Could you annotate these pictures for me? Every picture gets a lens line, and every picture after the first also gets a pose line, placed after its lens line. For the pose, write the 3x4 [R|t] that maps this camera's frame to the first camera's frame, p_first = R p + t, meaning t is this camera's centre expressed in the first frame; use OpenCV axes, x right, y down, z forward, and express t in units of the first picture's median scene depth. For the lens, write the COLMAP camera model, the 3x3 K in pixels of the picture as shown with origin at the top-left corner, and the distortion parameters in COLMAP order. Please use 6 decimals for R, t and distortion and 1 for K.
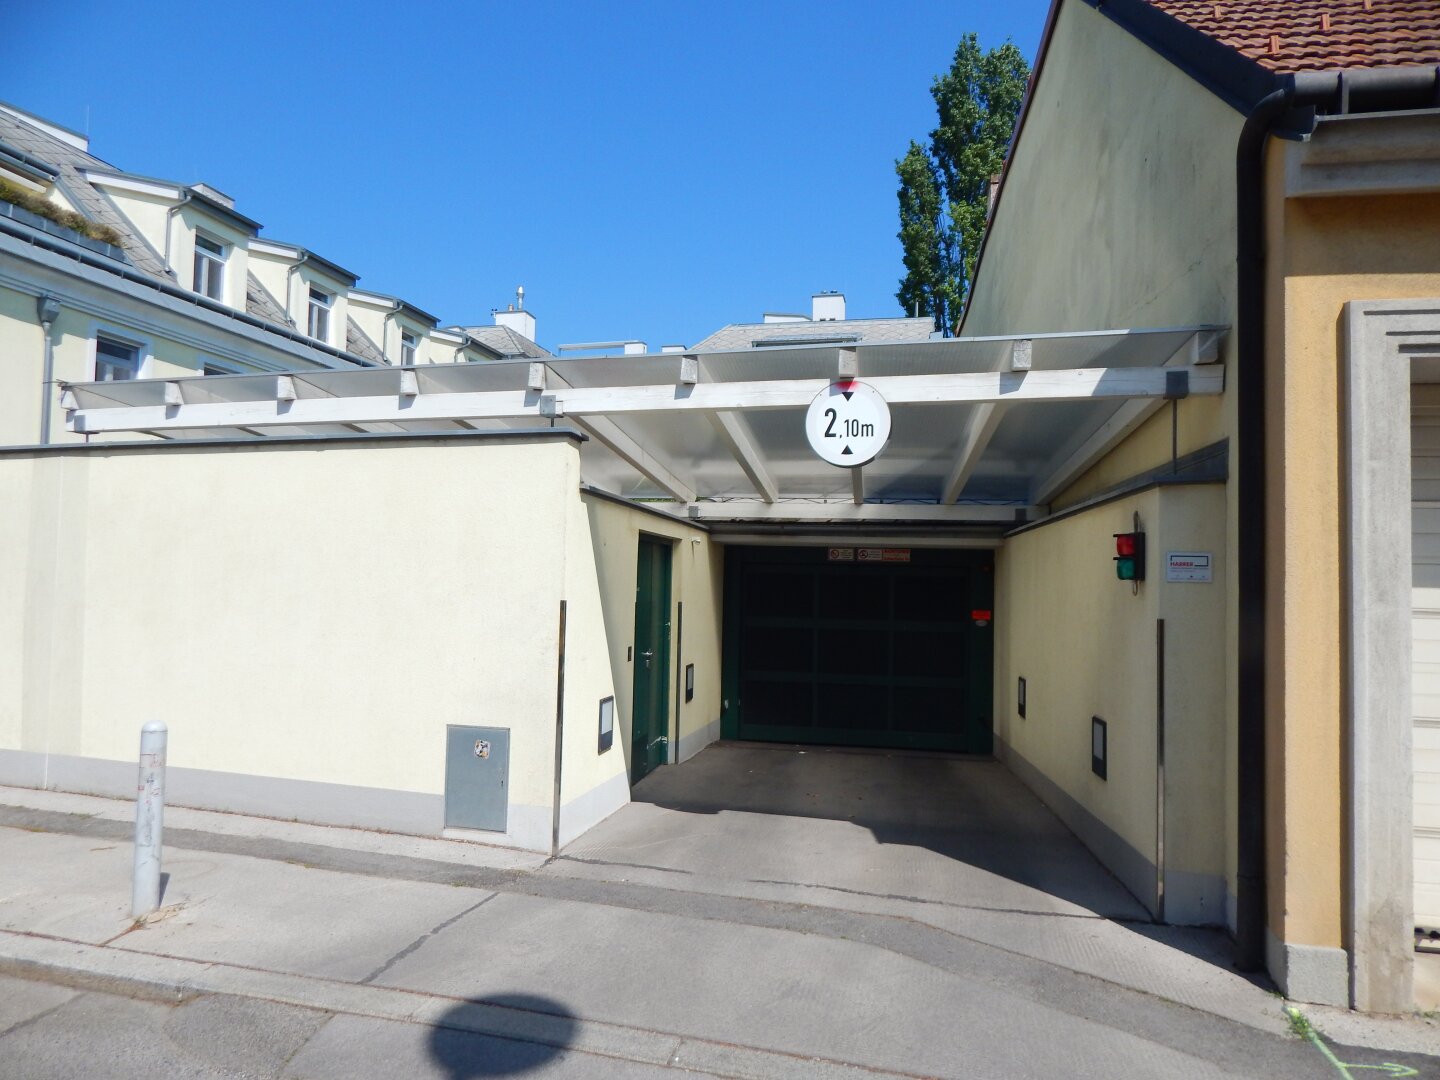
lens RADIAL K [[950.6, 0, 726.8], [0, 950.6, 527.0], [0, 0, 1]] dist [0.004890, -0.013299]
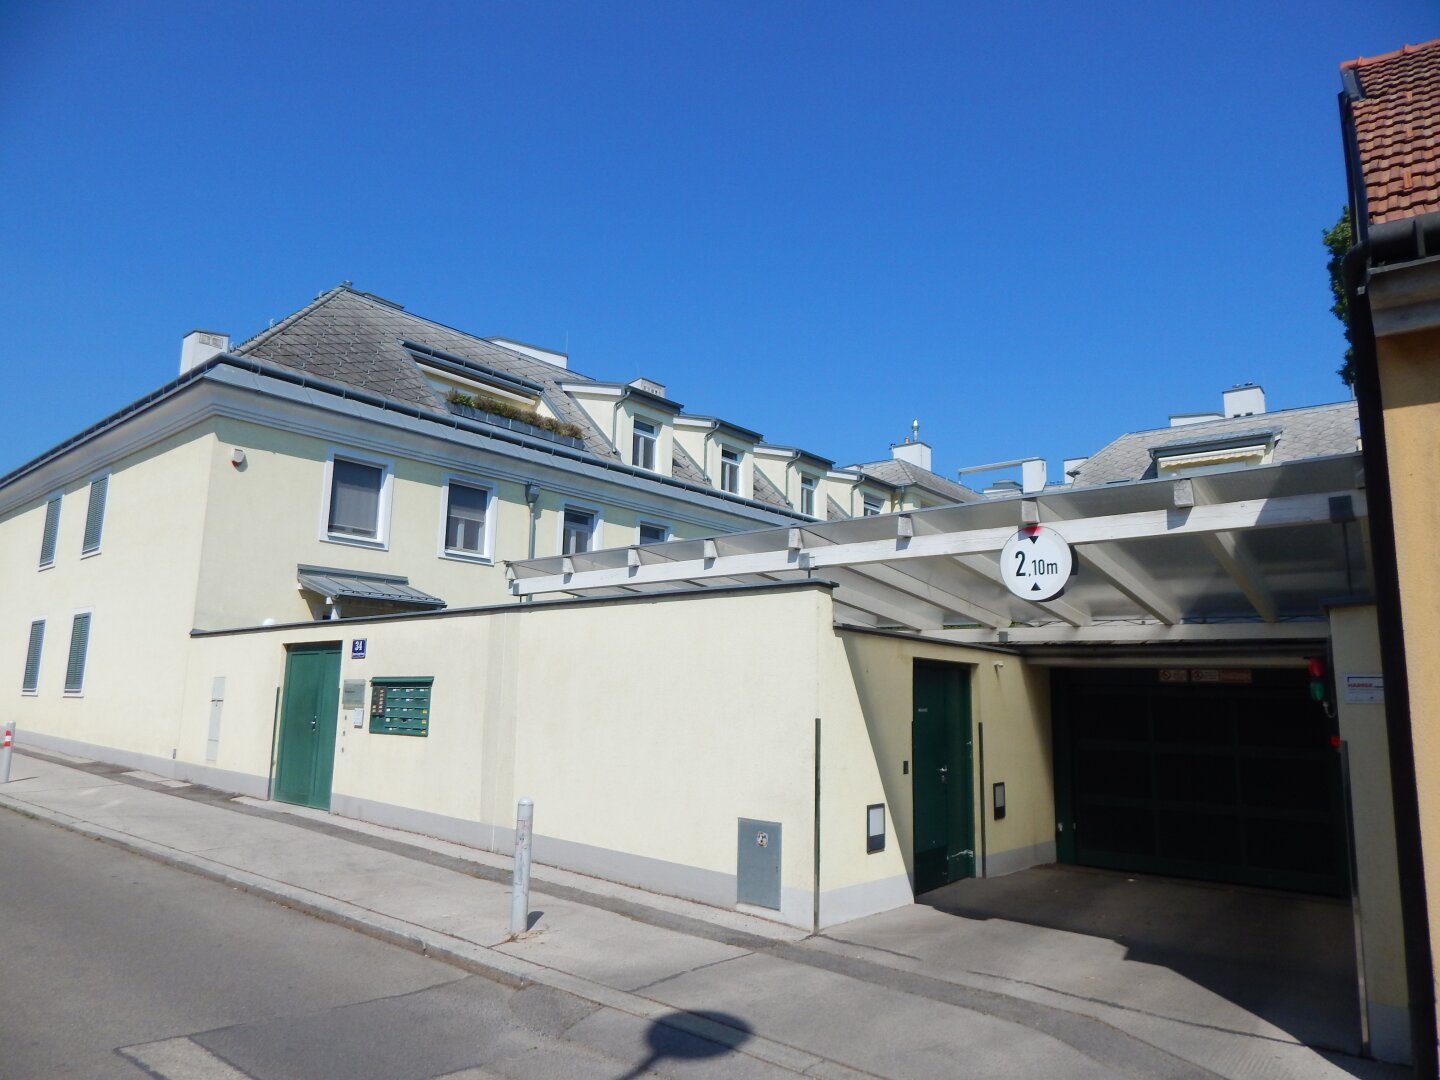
lens RADIAL K [[950.6, 0, 725.2], [0, 950.6, 516.4], [0, 0, 1]] dist [0.004890, -0.013299]
pose [[0.899567, -0.080867, -0.429231, 0.229588], [0.021810, 0.989802, -0.140771, -0.009066], [0.436237, 0.117272, 0.892157, -0.156743]]
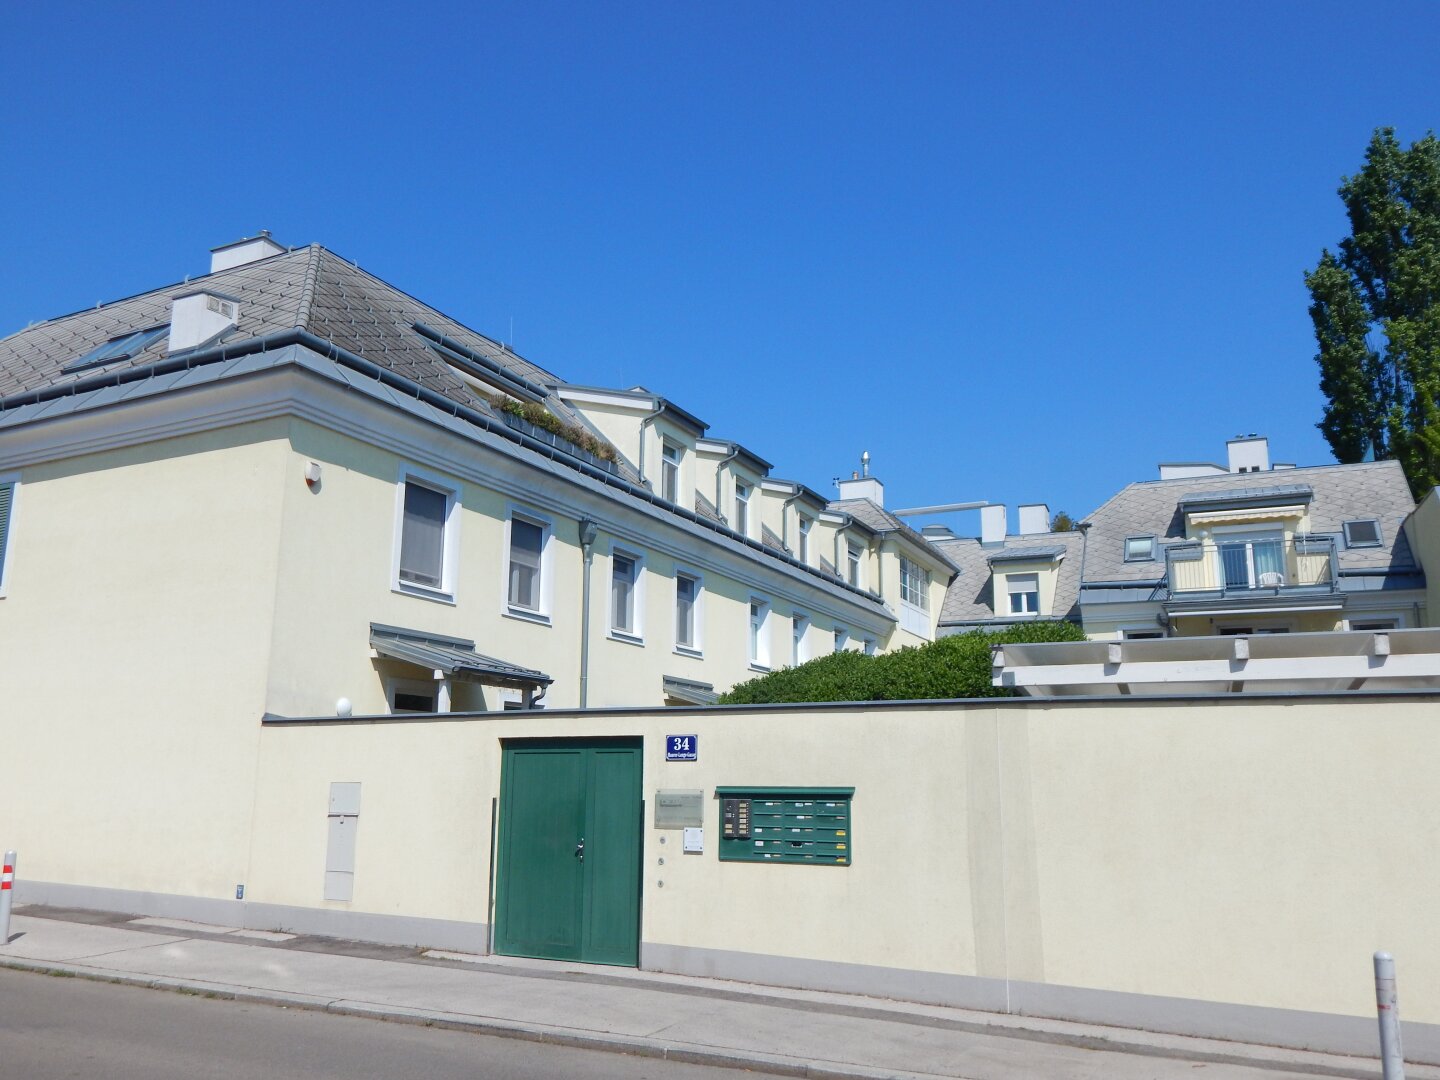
lens RADIAL K [[1177.4, 0, 729.0], [0, 1177.4, 508.6], [0, 0, 1]] dist [0.015211, -0.035369]
pose [[0.977786, -0.054676, -0.202350, -0.718774], [0.019500, 0.984921, -0.171904, -0.073907], [0.208698, 0.164140, 0.964108, -0.486842]]
